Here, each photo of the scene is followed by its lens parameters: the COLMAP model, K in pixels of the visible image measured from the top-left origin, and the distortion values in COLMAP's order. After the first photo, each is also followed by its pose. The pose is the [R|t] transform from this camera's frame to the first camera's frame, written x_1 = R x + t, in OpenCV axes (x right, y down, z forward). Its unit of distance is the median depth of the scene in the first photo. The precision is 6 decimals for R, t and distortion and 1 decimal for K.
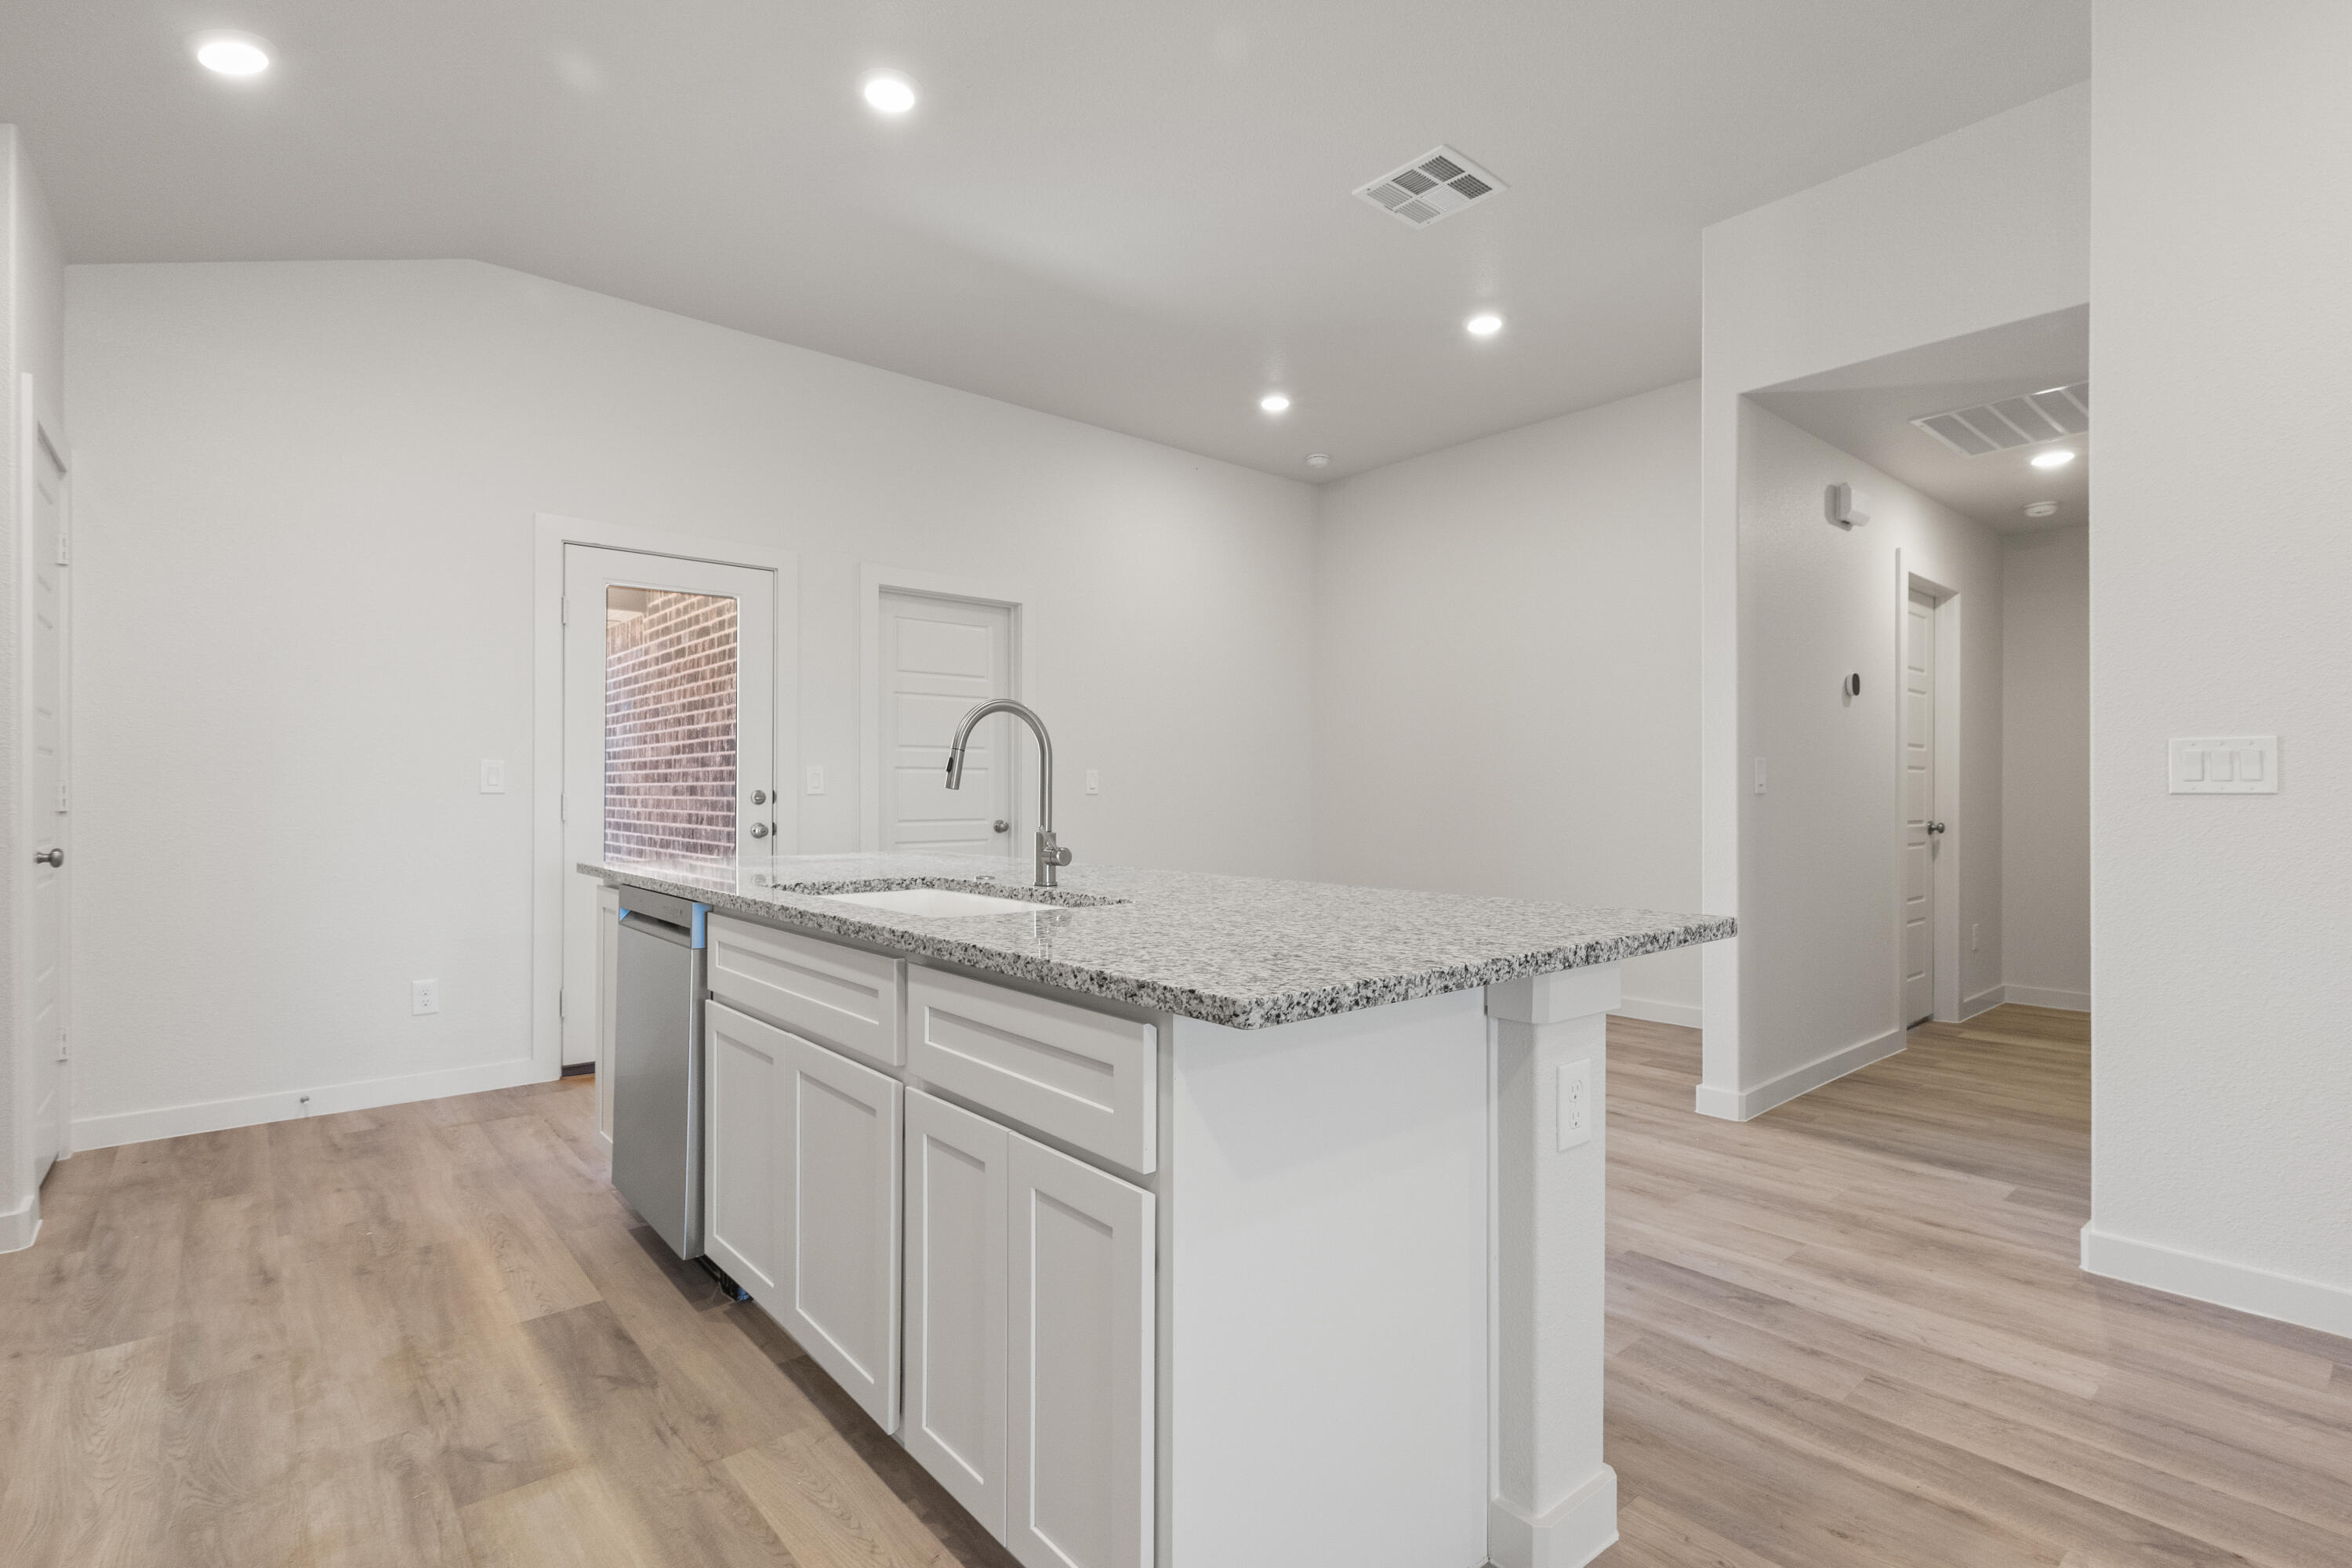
lens RADIAL K [[1106.4, 0, 1171.0], [0, 1106.4, 790.4], [0, 0, 1]] dist [-0.009084, 0.000898]
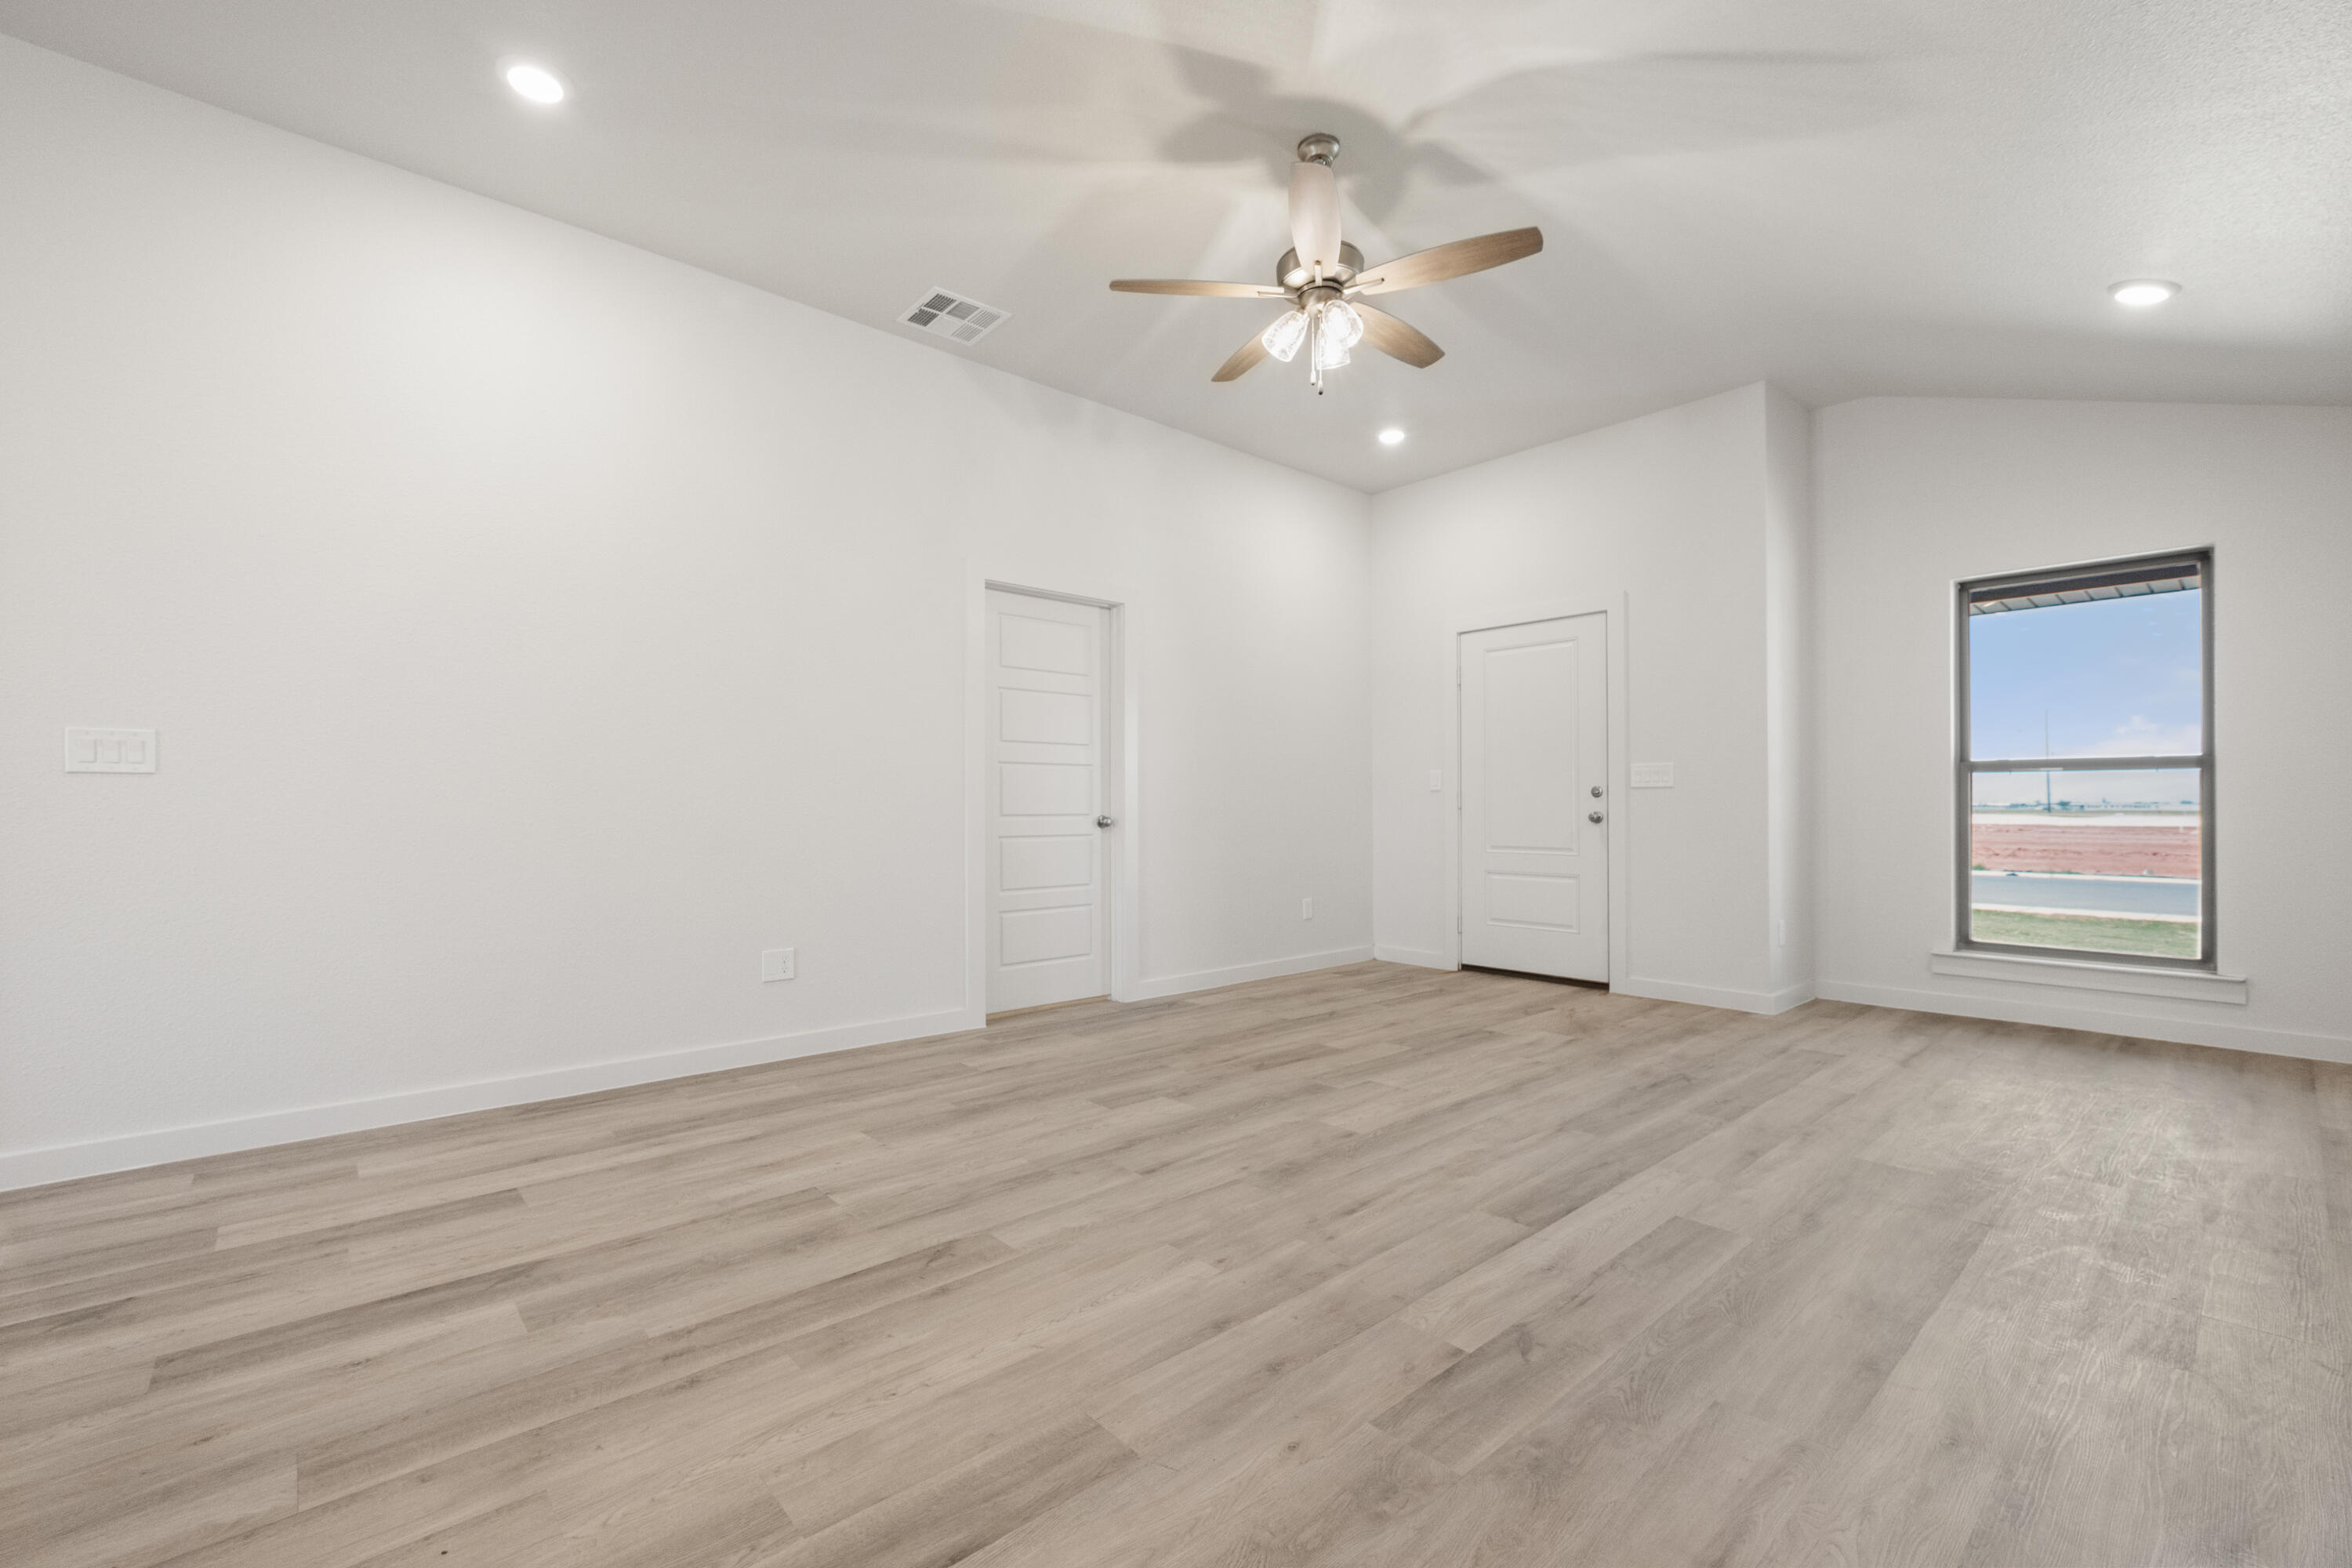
lens RADIAL K [[989.1, 0, 1168.7], [0, 989.1, 800.4], [0, 0, 1]] dist [-0.002127, 0.000266]
pose [[-0.021158, 0.005341, 0.999762, -0.229592], [-0.001684, 0.999984, -0.005378, 0.040860], [-0.999775, -0.001797, -0.021148, -0.218299]]
